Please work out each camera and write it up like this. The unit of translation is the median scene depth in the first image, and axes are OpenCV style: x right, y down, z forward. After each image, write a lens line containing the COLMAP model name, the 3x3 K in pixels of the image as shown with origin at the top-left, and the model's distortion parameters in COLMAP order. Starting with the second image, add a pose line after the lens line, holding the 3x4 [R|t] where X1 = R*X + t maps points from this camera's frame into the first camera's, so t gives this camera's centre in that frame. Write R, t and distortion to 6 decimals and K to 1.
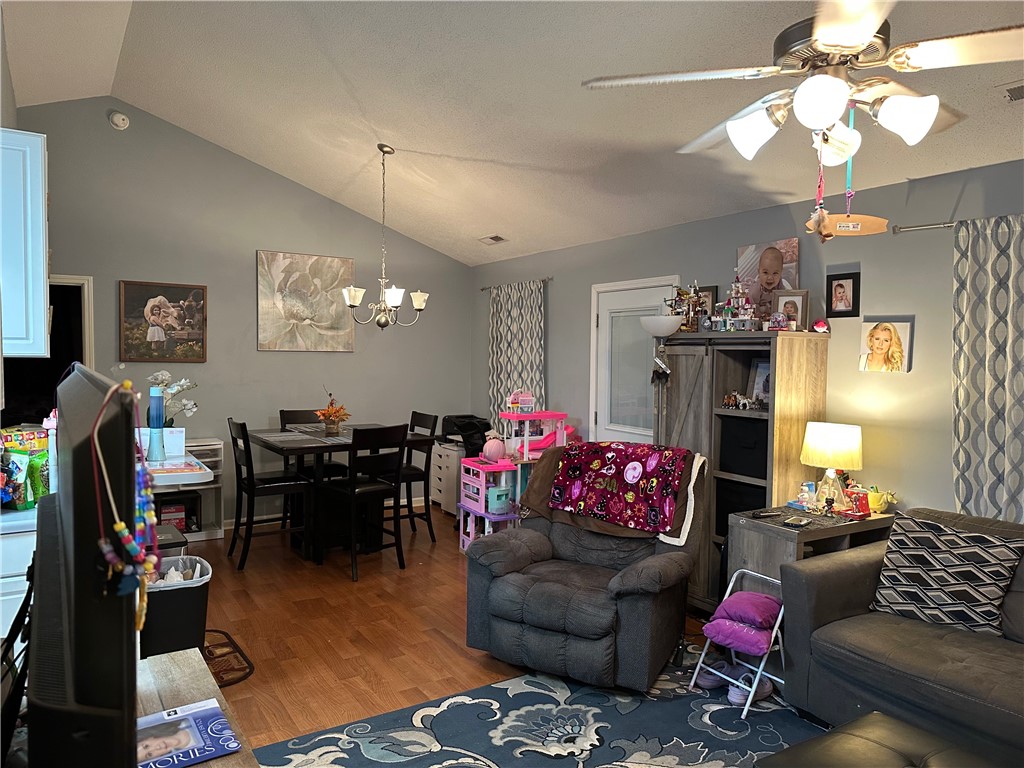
lens RADIAL K [[732.1, 0, 512.0], [0, 732.1, 384.0], [0, 0, 1]] dist [0.098481, -0.136113]
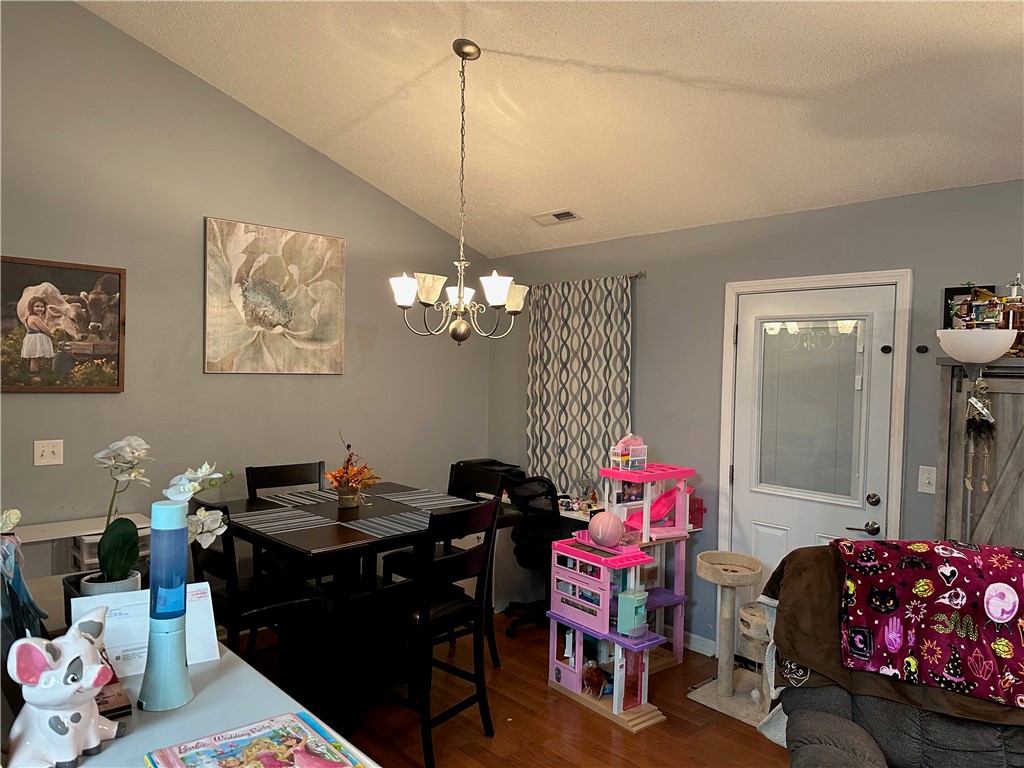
lens RADIAL K [[732.1, 0, 512.0], [0, 732.1, 384.0], [0, 0, 1]] dist [0.098481, -0.136113]
pose [[0.983043, 0.003632, 0.183340, -0.300548], [-0.000560, 0.999859, -0.016801, -0.037569], [-0.183375, 0.016413, 0.982906, 0.480386]]
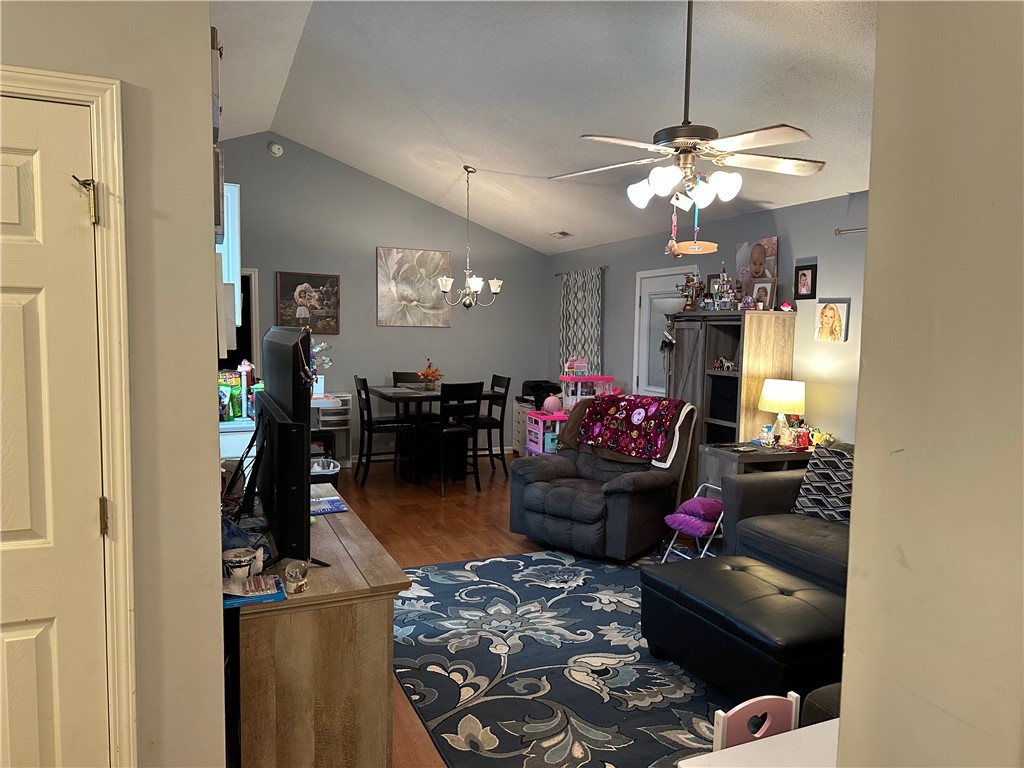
lens RADIAL K [[733.9, 0, 513.4], [0, 733.9, 388.4], [0, 0, 1]] dist [0.157258, -0.248303]
pose [[0.986605, 0.017879, -0.162145, 0.150840], [-0.012306, 0.999301, 0.035310, 0.023716], [0.162663, -0.032841, 0.986135, -0.347368]]
